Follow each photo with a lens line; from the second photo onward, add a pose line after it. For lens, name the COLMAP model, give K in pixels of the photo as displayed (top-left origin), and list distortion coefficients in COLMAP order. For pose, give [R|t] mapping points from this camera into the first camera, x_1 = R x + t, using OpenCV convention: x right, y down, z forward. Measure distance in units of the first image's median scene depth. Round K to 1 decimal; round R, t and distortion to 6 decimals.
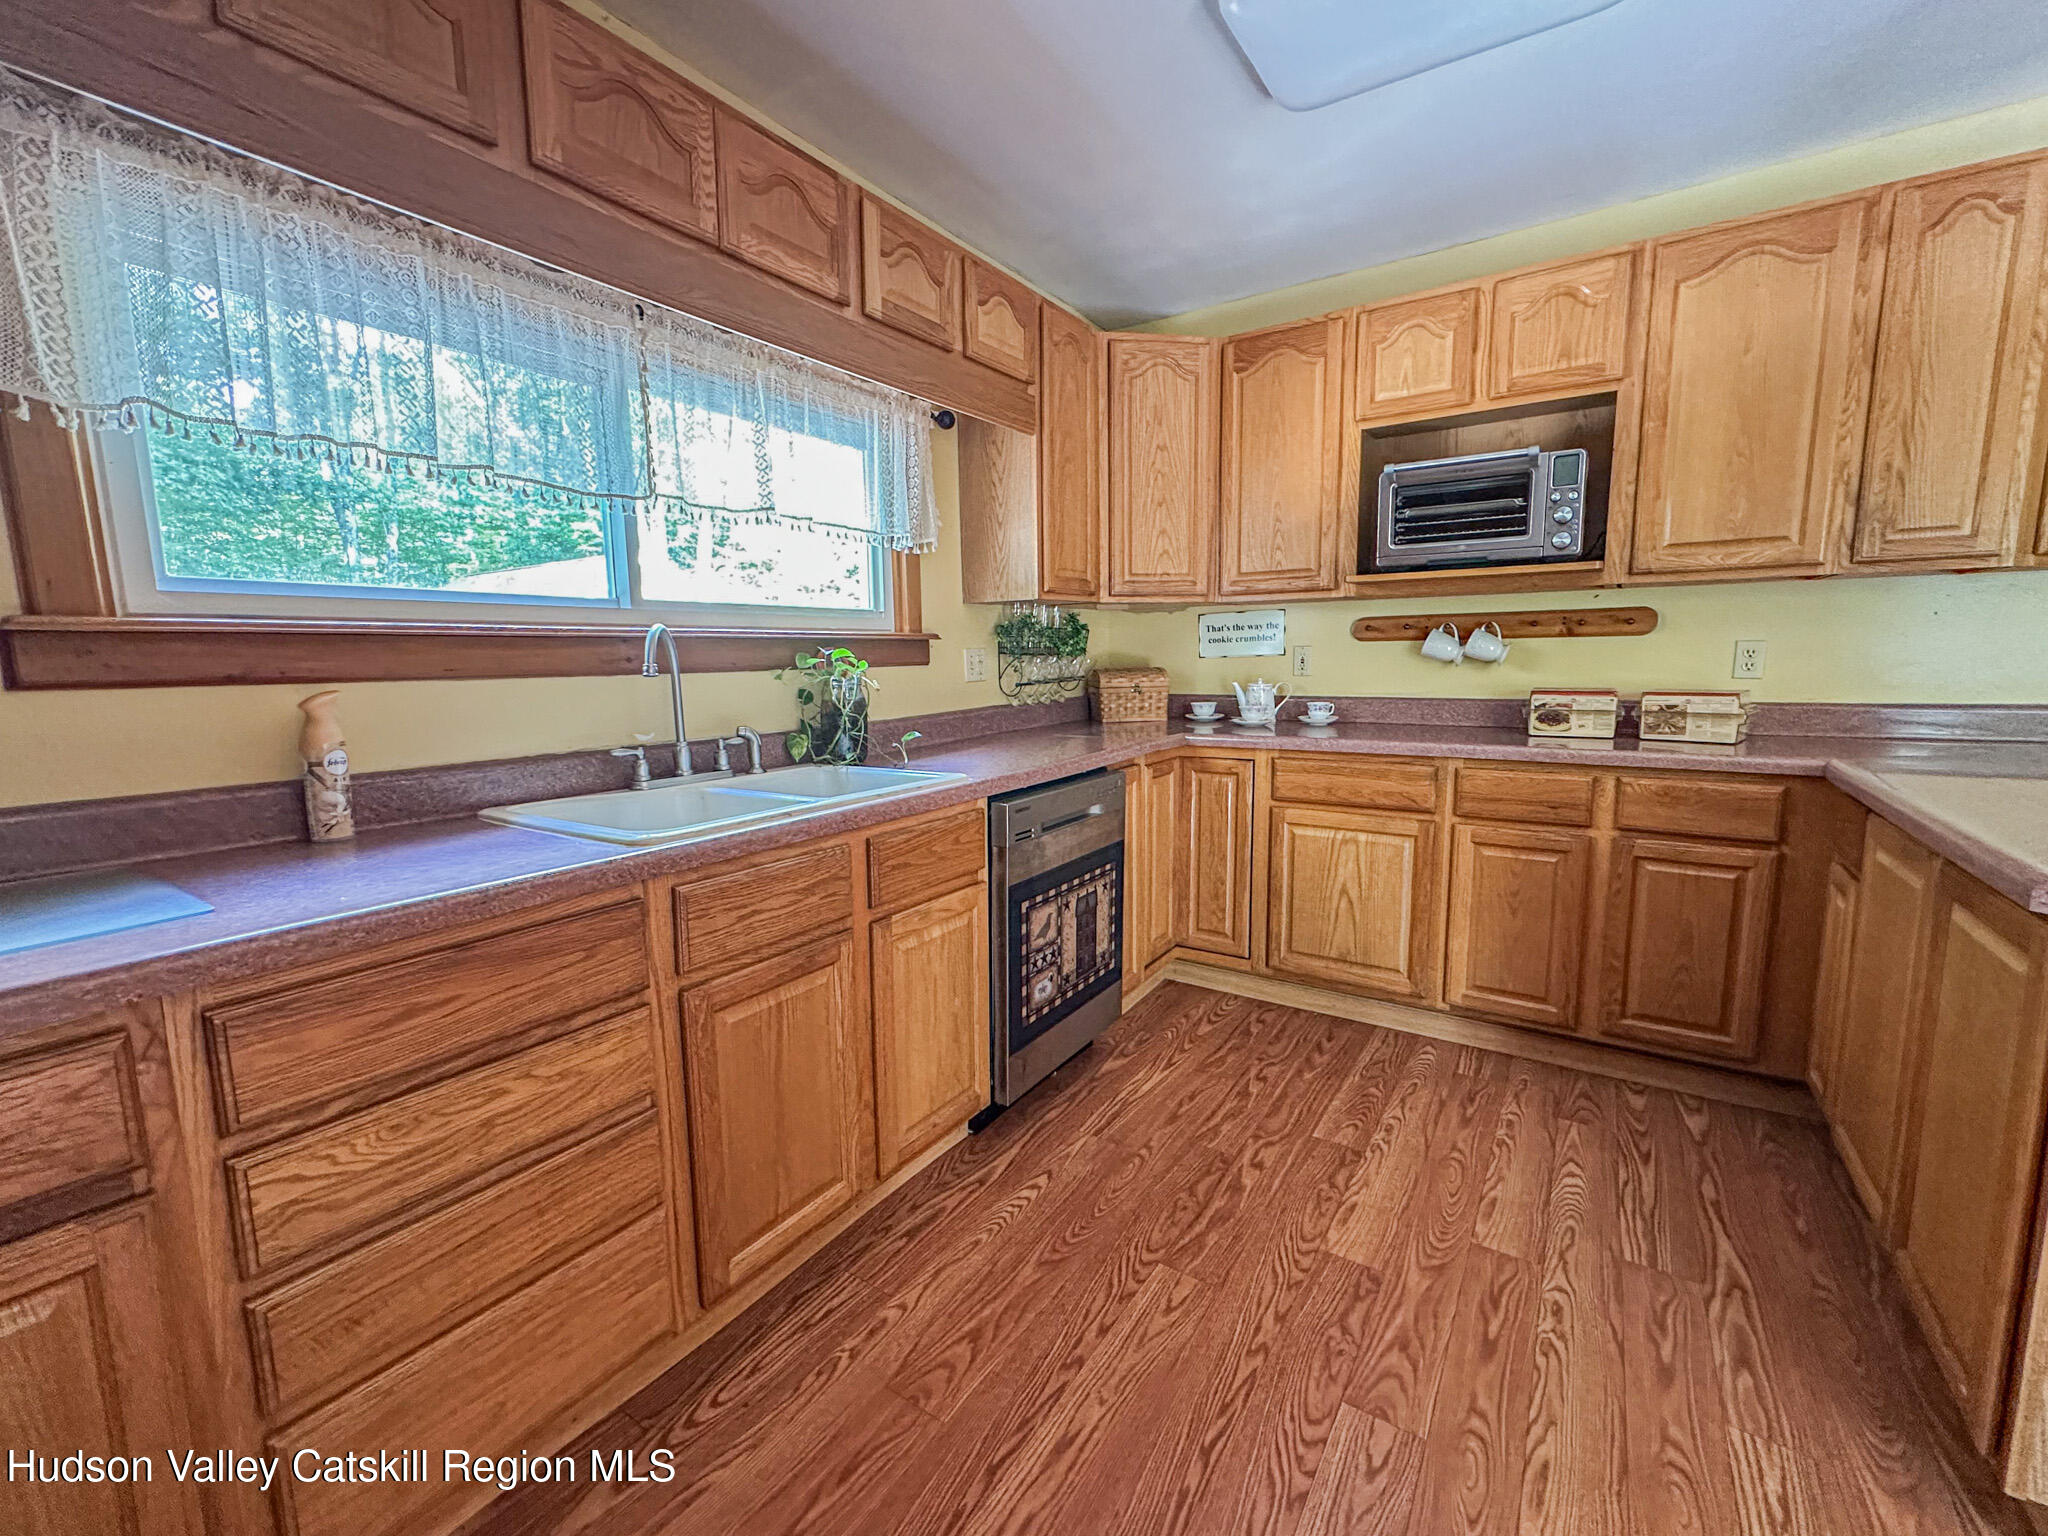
lens RADIAL K [[848.0, 0, 1024.0], [0, 848.0, 768.0], [0, 0, 1]] dist [0.000108, 0.000085]
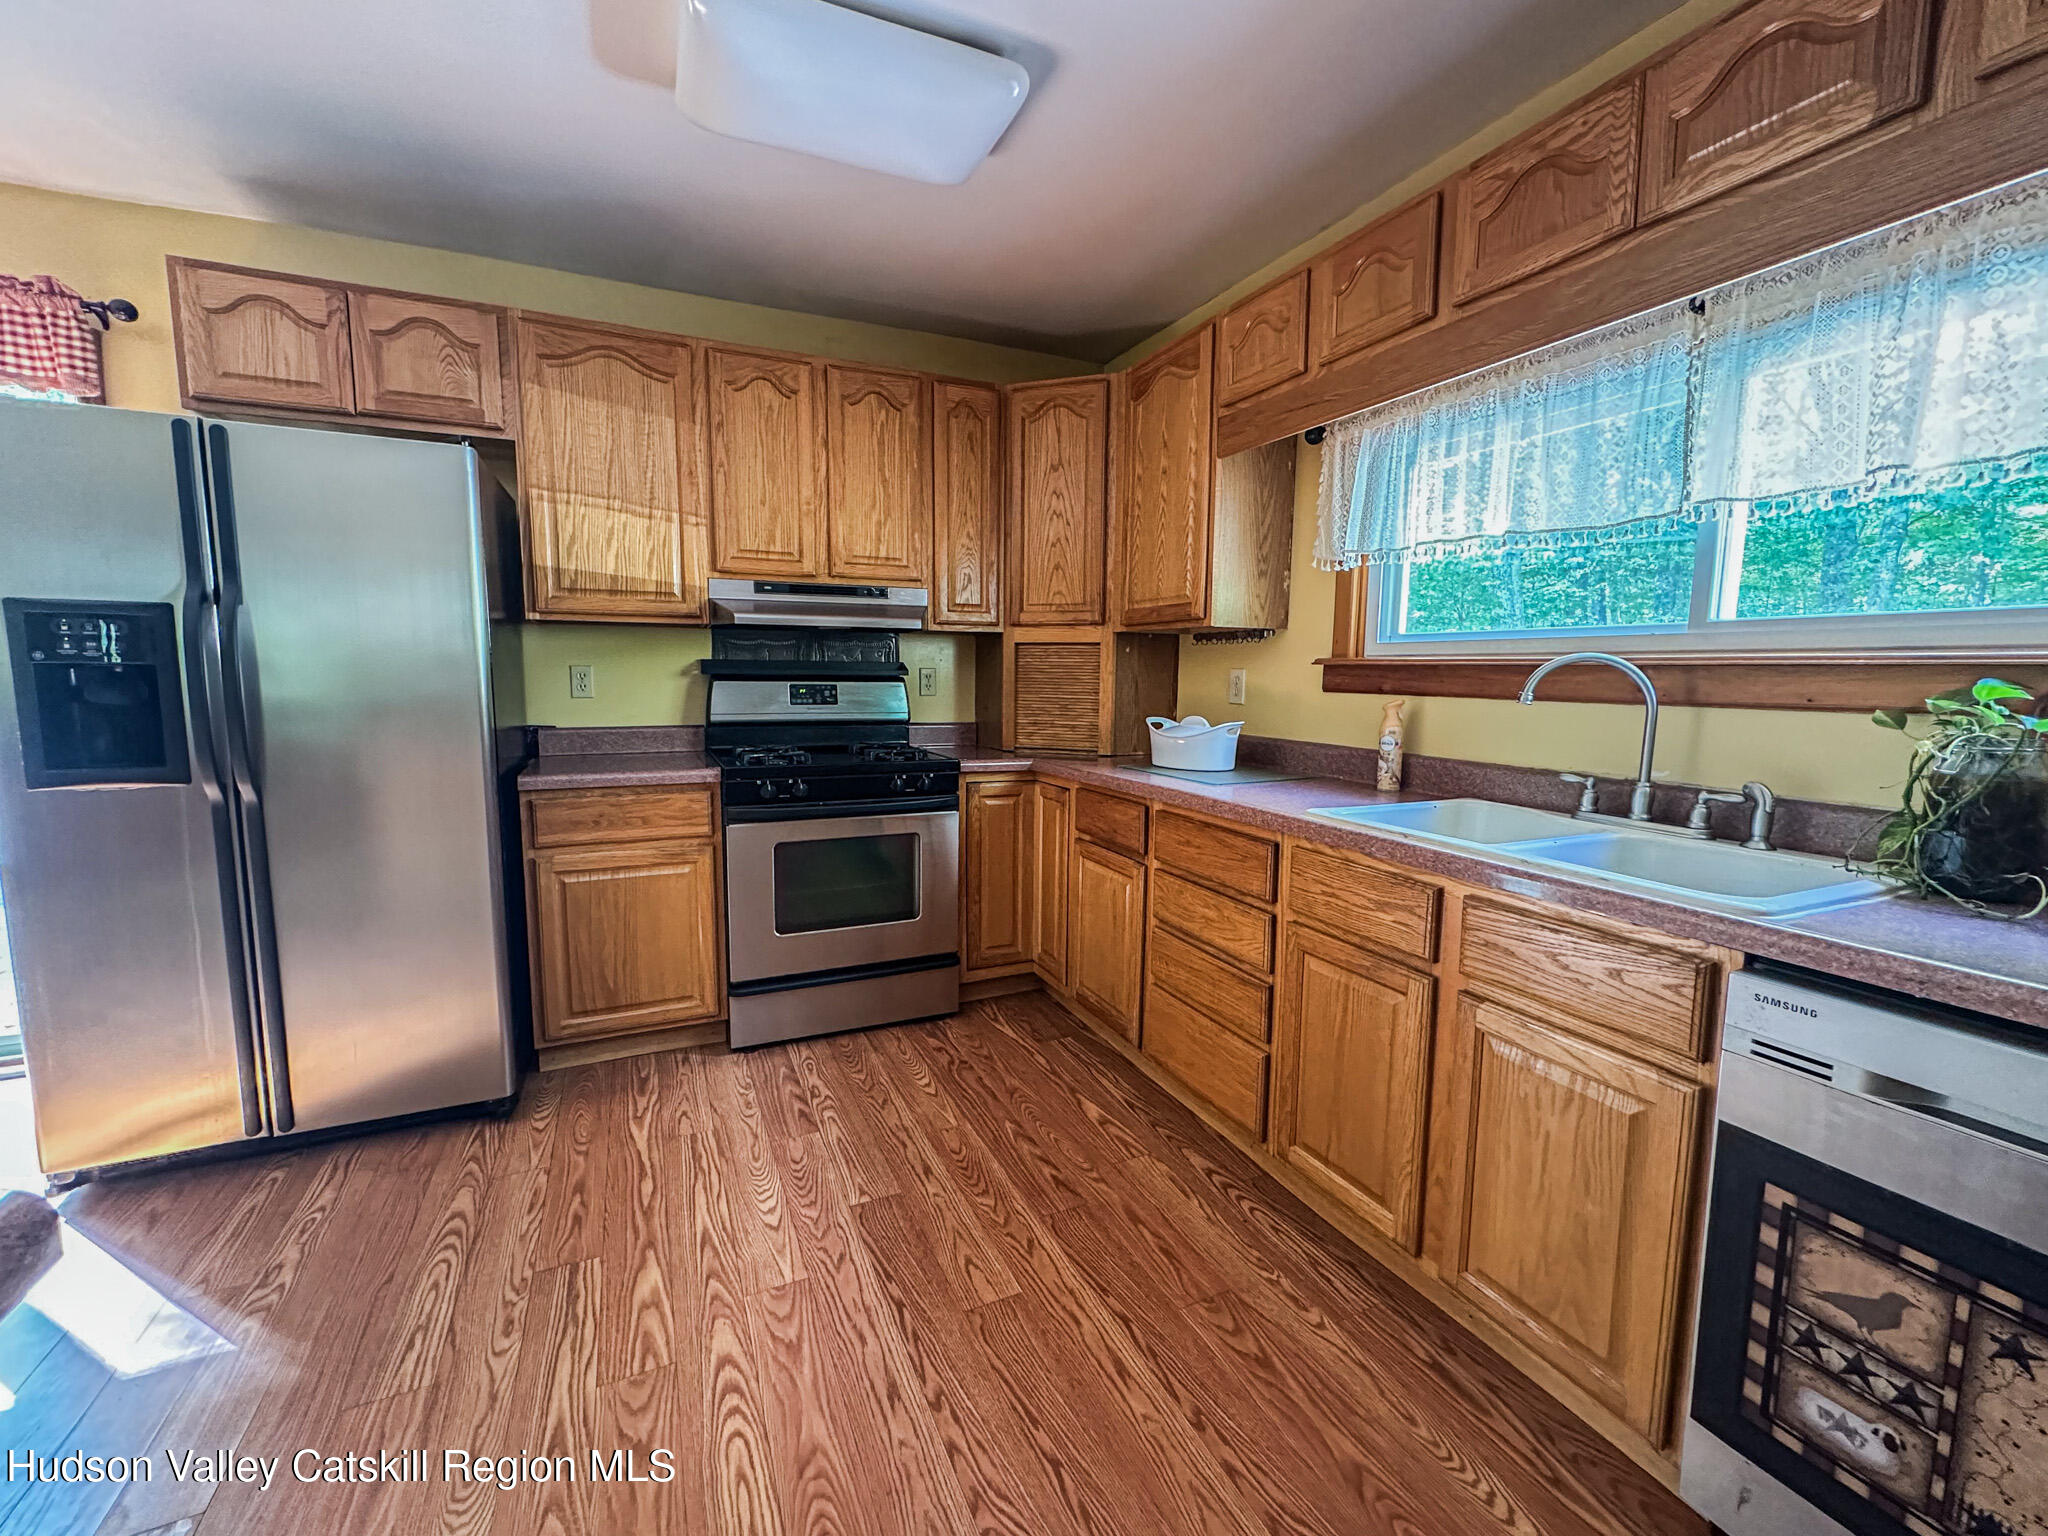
lens RADIAL K [[829.5, 0, 1024.0], [0, 829.5, 768.0], [0, 0, 1]] dist [-0.002367, -0.000043]
pose [[-0.514453, 0.109249, -0.850531, 0.571044], [-0.116315, 0.973795, 0.195436, -0.118771], [0.849594, 0.199472, -0.488264, 0.739167]]
